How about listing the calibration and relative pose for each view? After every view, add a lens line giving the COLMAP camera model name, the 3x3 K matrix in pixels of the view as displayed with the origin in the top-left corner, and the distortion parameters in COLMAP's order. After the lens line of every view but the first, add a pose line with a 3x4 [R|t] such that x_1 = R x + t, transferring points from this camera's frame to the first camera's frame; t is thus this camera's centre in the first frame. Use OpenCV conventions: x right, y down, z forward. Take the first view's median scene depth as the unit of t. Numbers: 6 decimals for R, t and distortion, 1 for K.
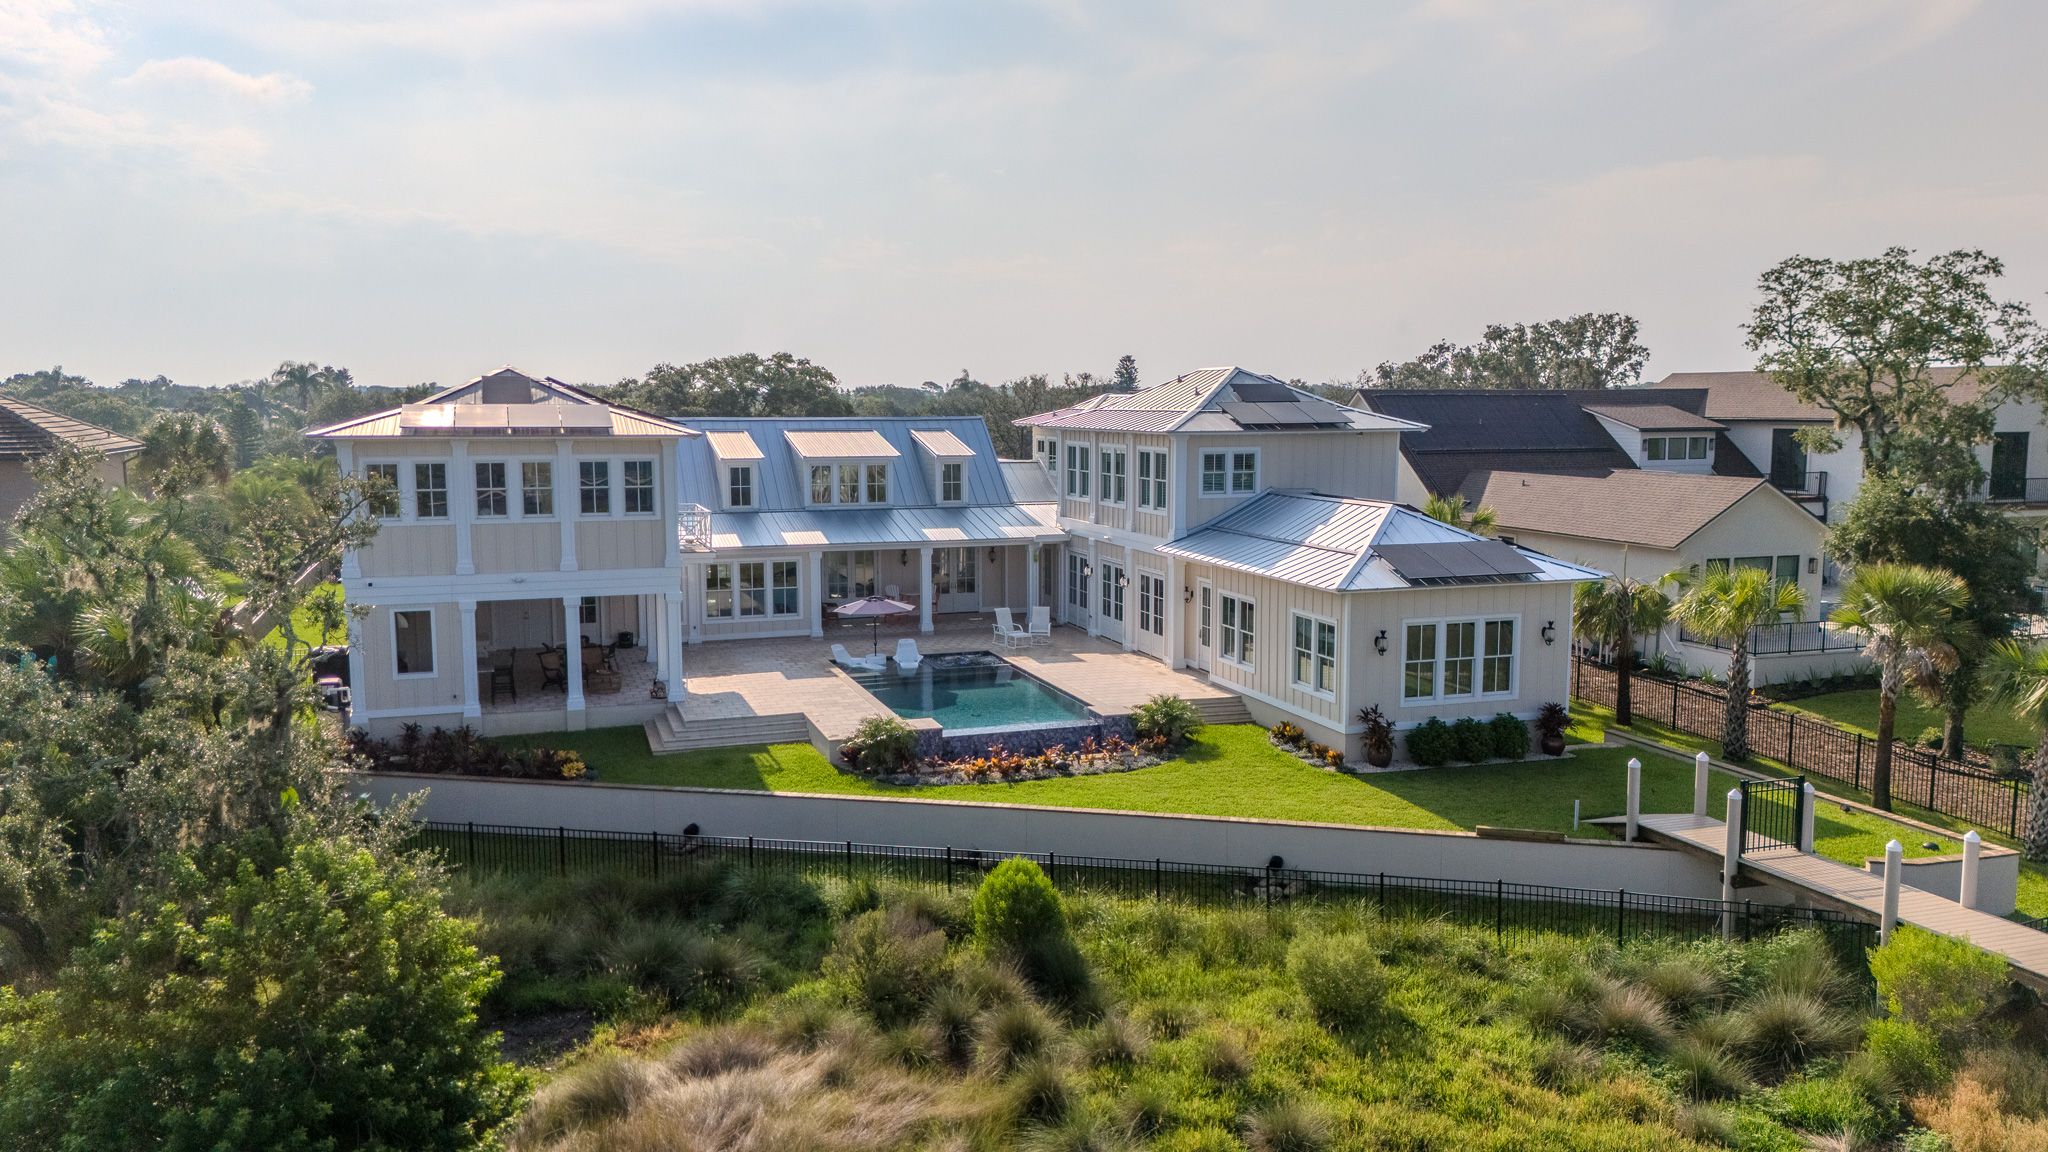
lens RADIAL K [[1515.3, 0, 1024.0], [0, 1515.3, 576.0], [0, 0, 1]] dist [0.088720, -0.111324]
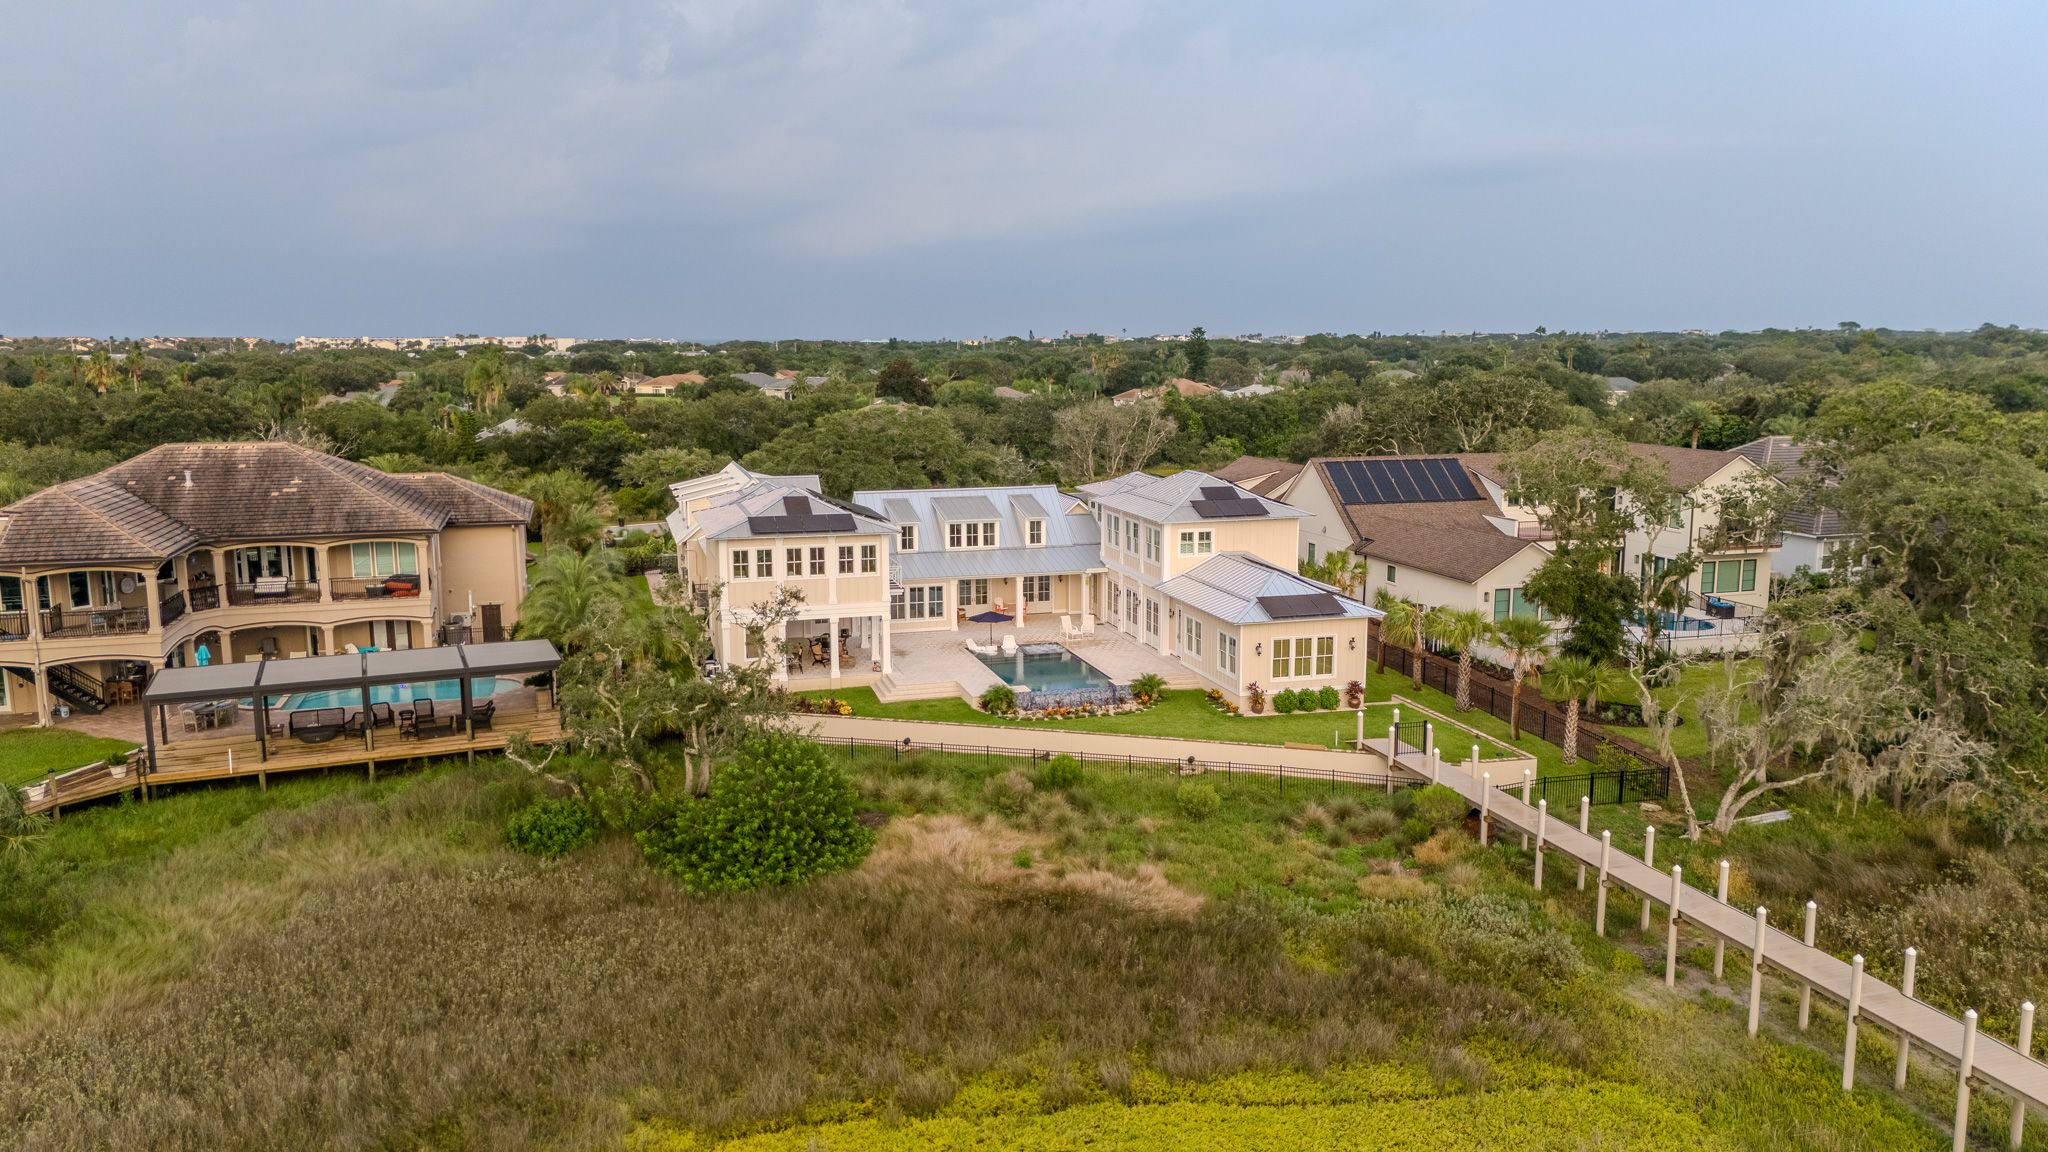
lens RADIAL K [[1528.0, 0, 992.6], [0, 1528.0, 534.8], [0, 0, 1]] dist [0.015427, -0.002134]
pose [[0.997102, 0.003913, -0.075979, 0.036159], [-0.002639, 0.999854, 0.016856, -0.105171], [0.076033, -0.016607, 0.996967, -0.750704]]
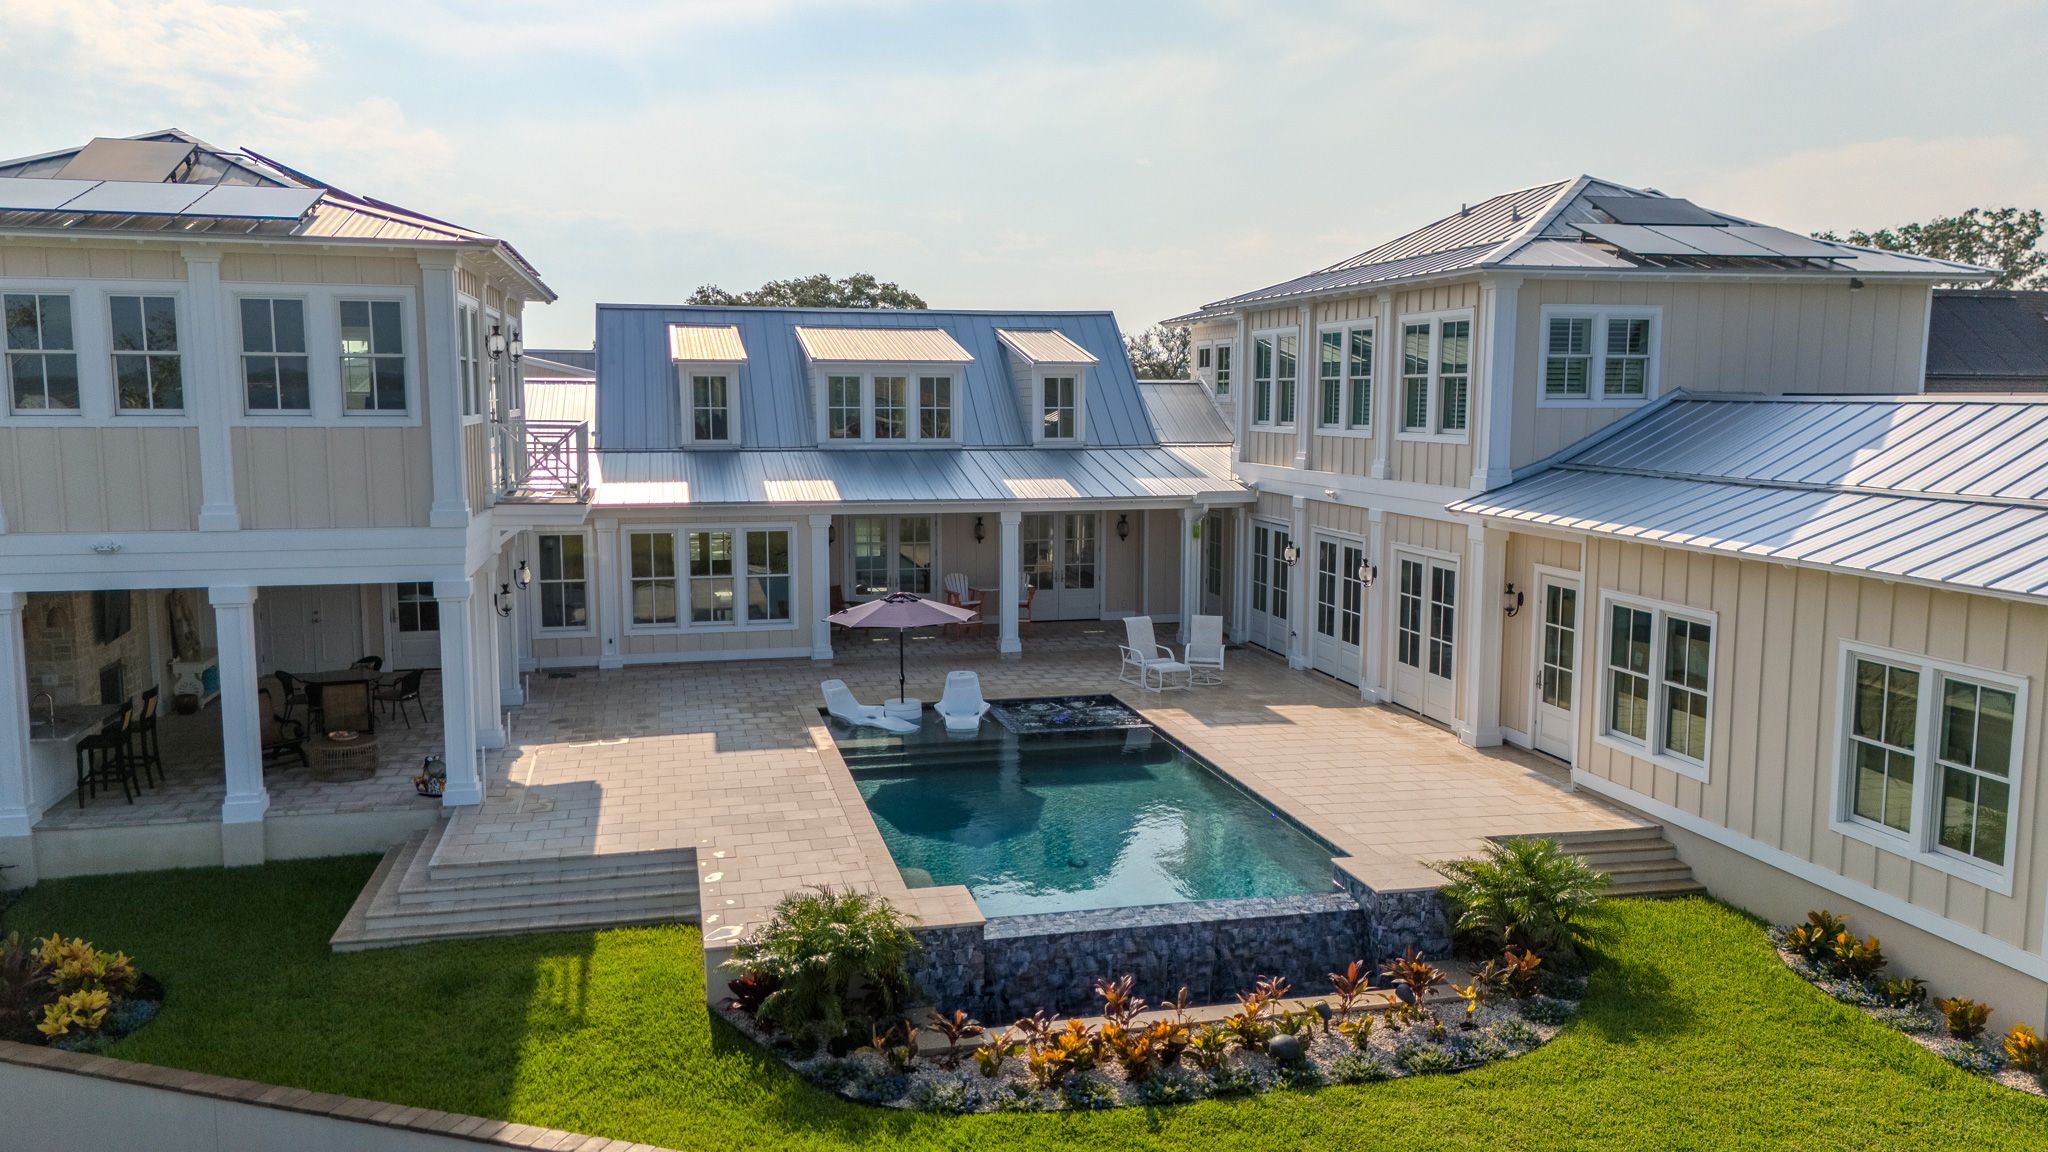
lens RADIAL K [[1515.3, 0, 1024.0], [0, 1515.3, 576.0], [0, 0, 1]] dist [0.088720, -0.111324]
pose [[0.995740, 0.015067, -0.090968, -0.006017], [-0.014669, 0.999880, 0.005047, 0.004055], [0.091033, -0.003691, 0.995841, 0.477270]]
